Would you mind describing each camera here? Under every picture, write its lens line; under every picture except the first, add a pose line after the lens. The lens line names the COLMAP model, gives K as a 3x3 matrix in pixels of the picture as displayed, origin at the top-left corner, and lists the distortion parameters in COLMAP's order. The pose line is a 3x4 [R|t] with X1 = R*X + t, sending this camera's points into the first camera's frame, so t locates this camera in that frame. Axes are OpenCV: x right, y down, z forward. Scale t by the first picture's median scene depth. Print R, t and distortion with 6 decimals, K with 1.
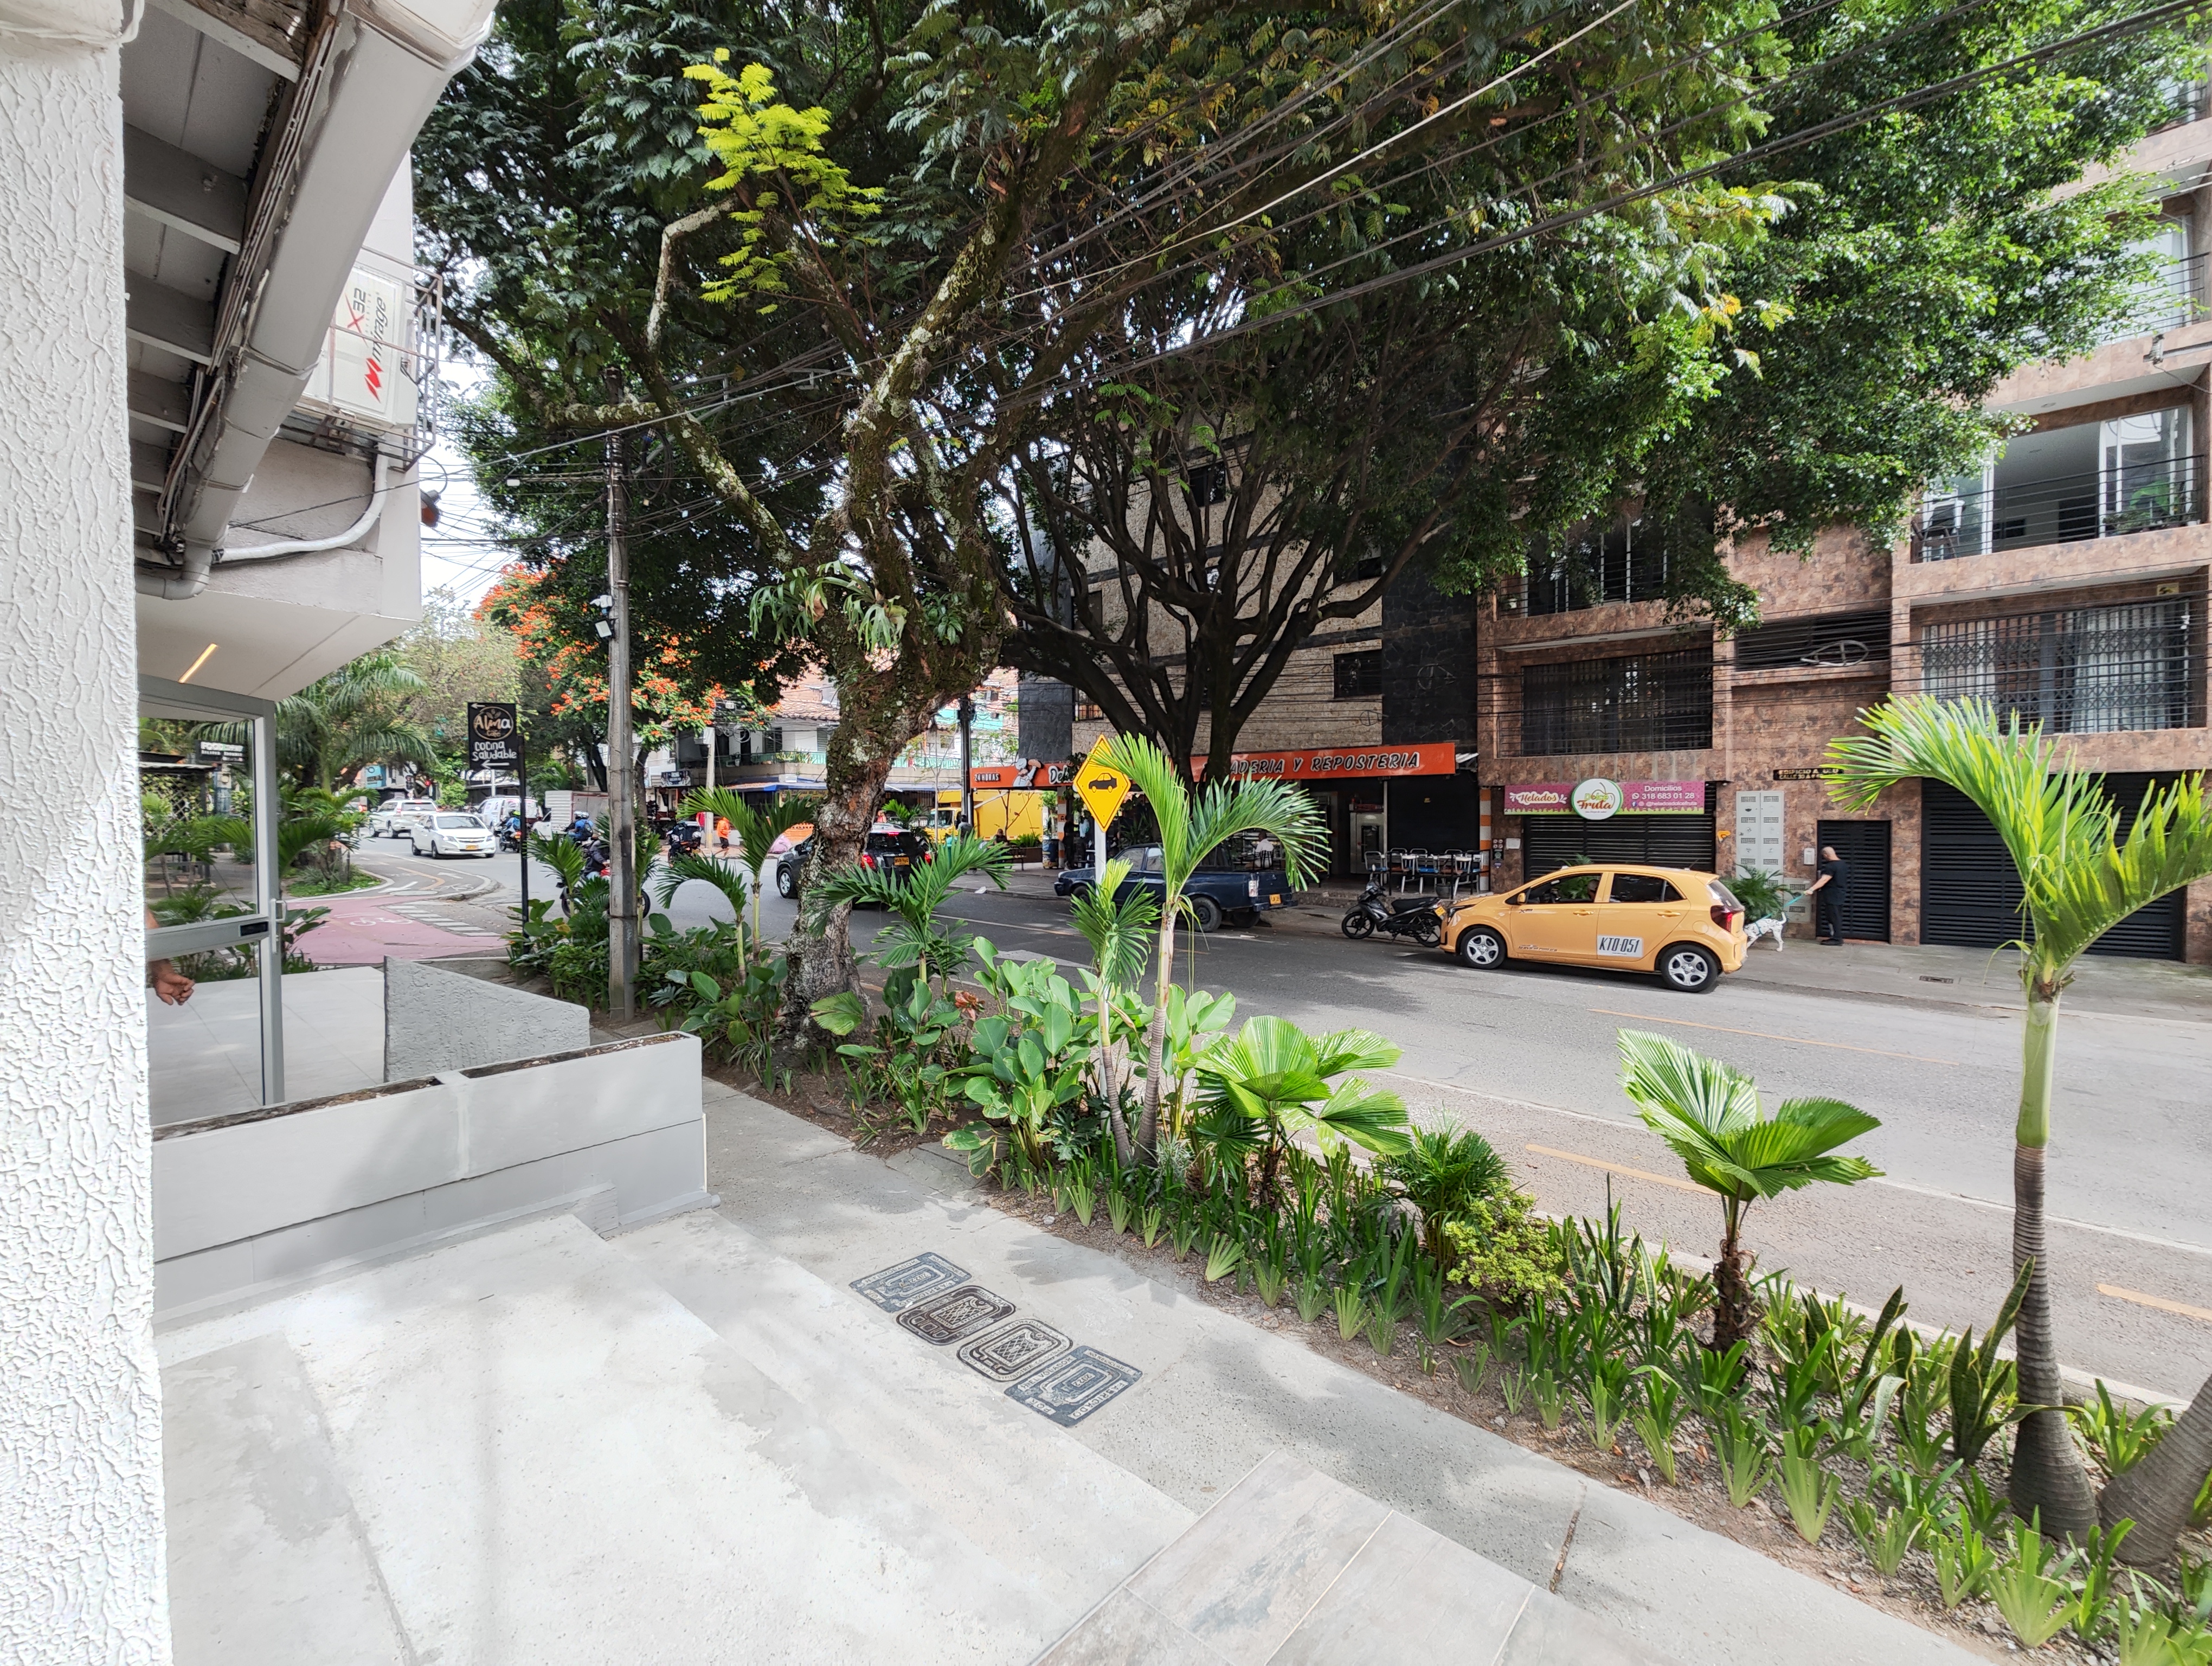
lens RADIAL K [[905.7, 0, 1099.2], [0, 905.7, 831.9], [0, 0, 1]] dist [0.016484, -0.007040]
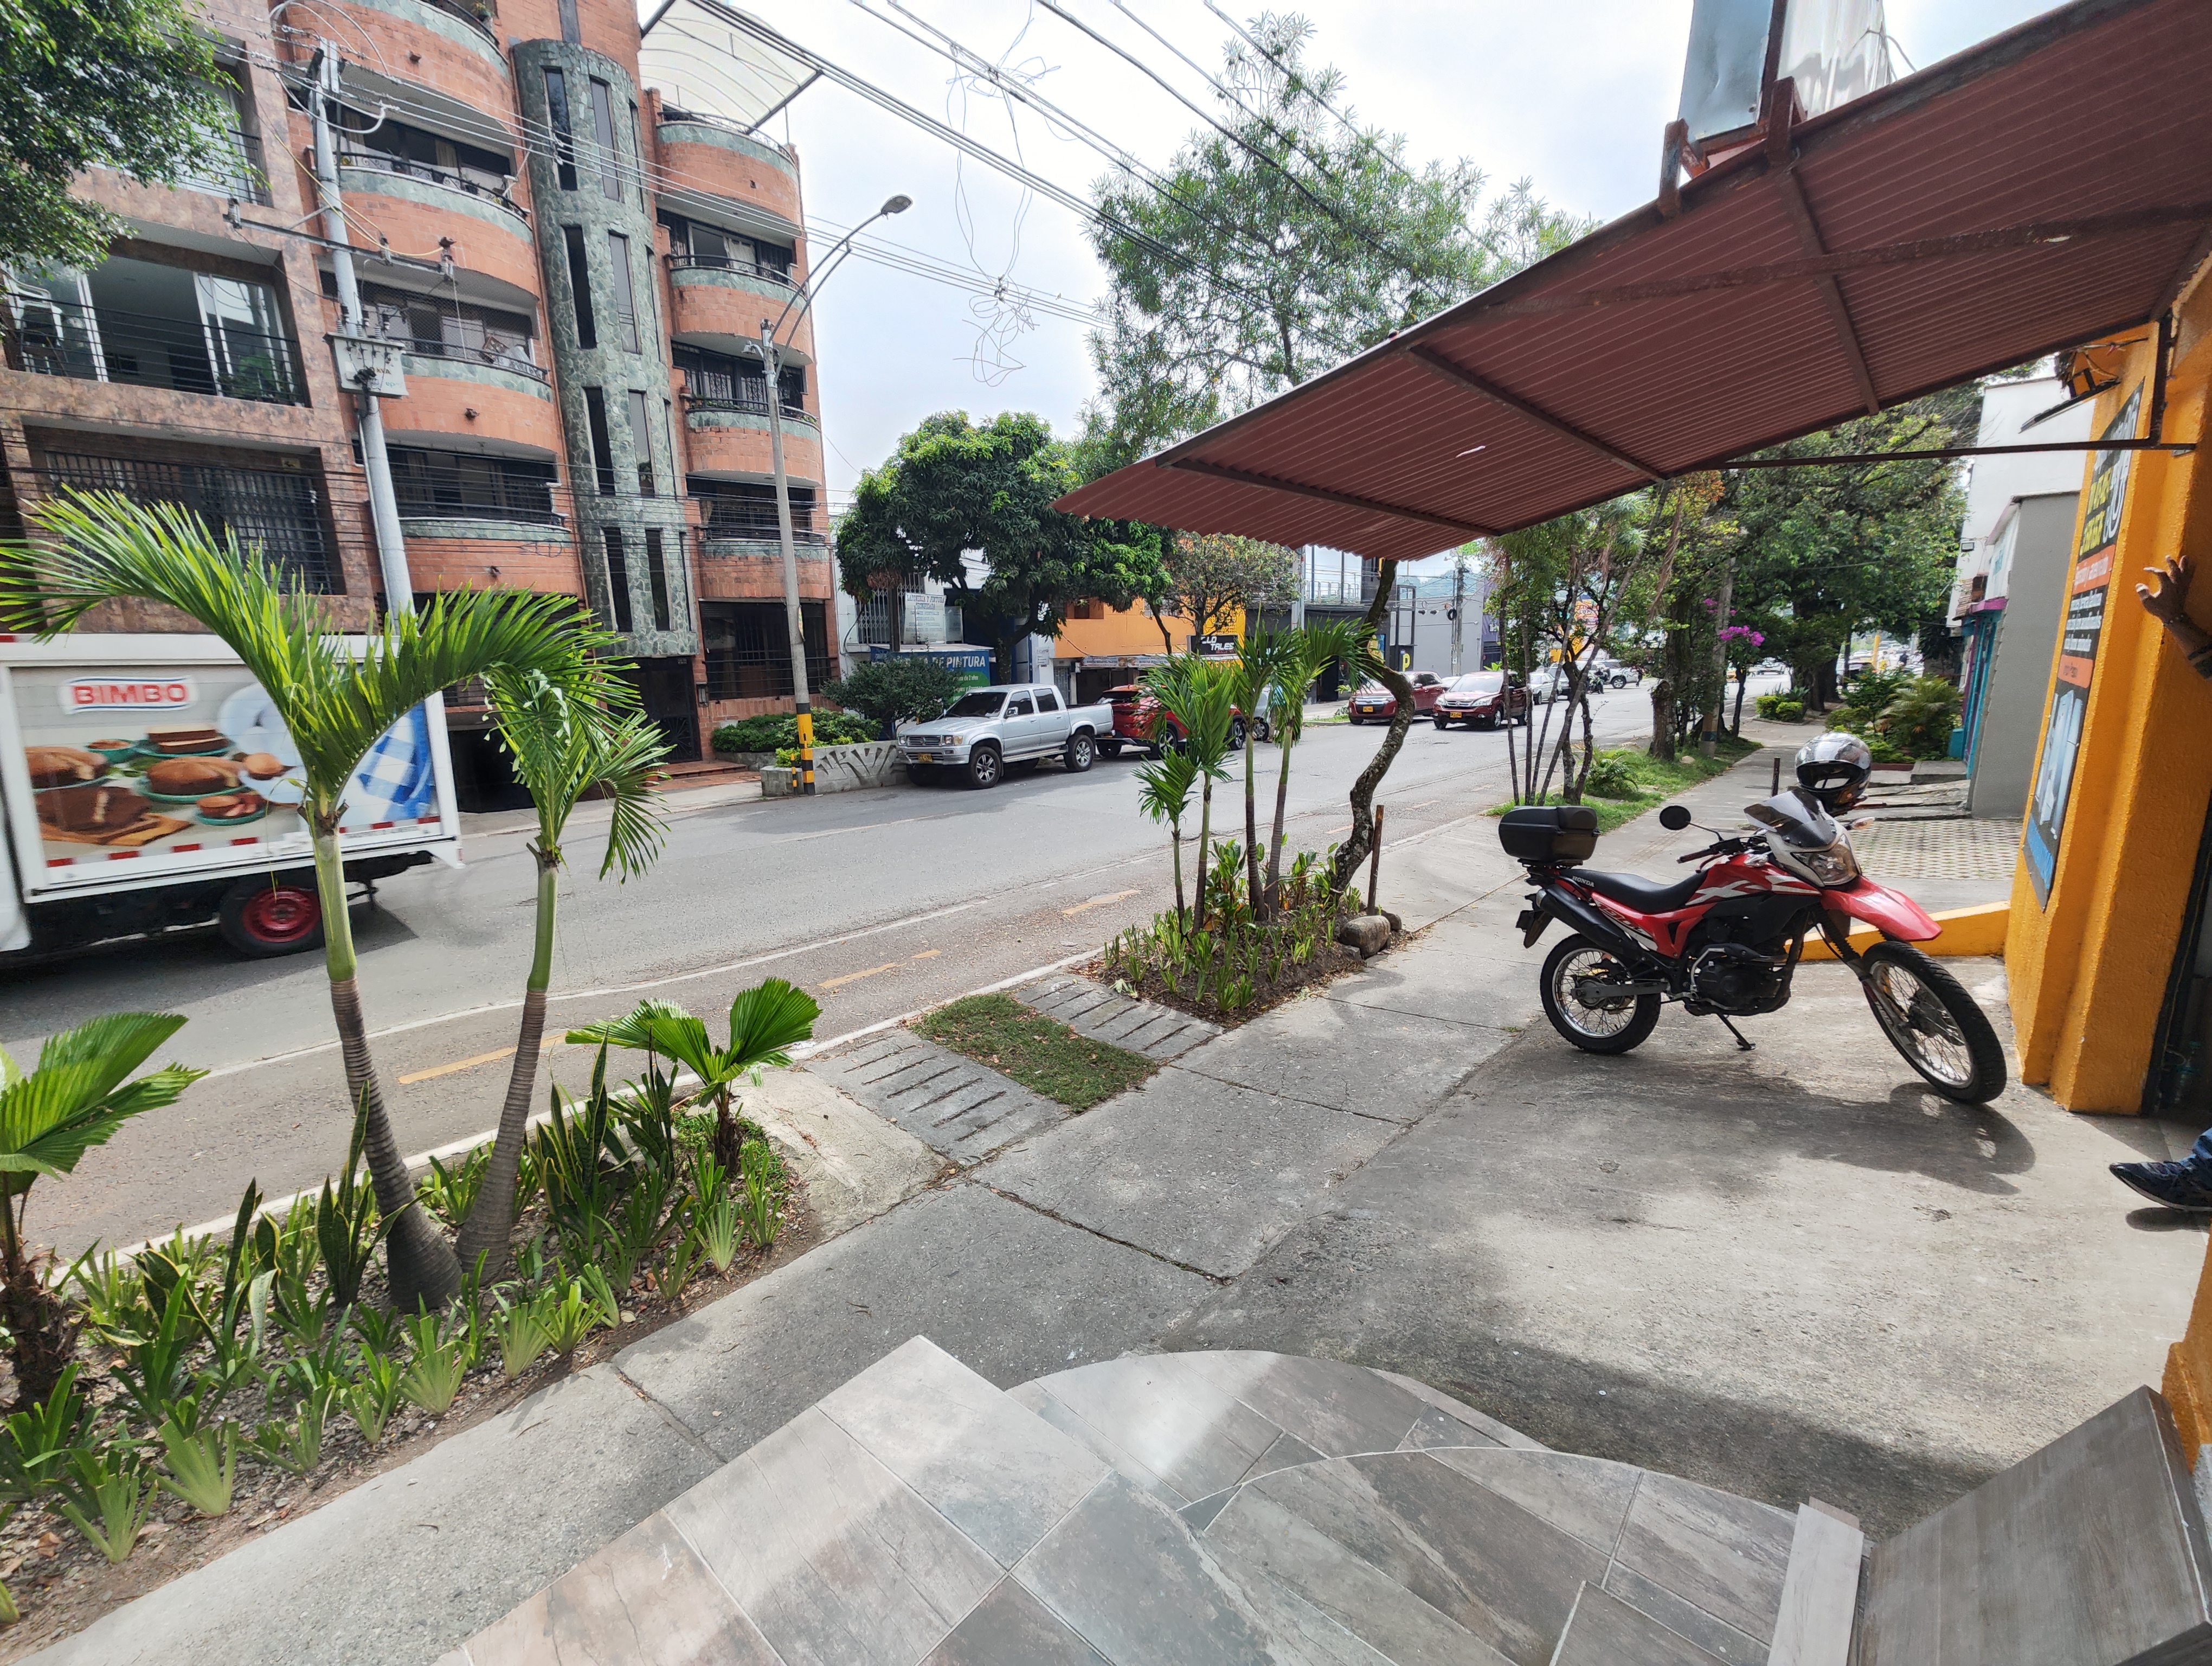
lens RADIAL K [[905.7, 0, 1099.2], [0, 905.7, 831.9], [0, 0, 1]] dist [0.016484, -0.007040]
pose [[0.009338, -0.191343, 0.981479, 0.068680], [0.047859, 0.980482, 0.190693, 0.030560], [-0.998810, 0.045192, 0.018313, 0.135060]]
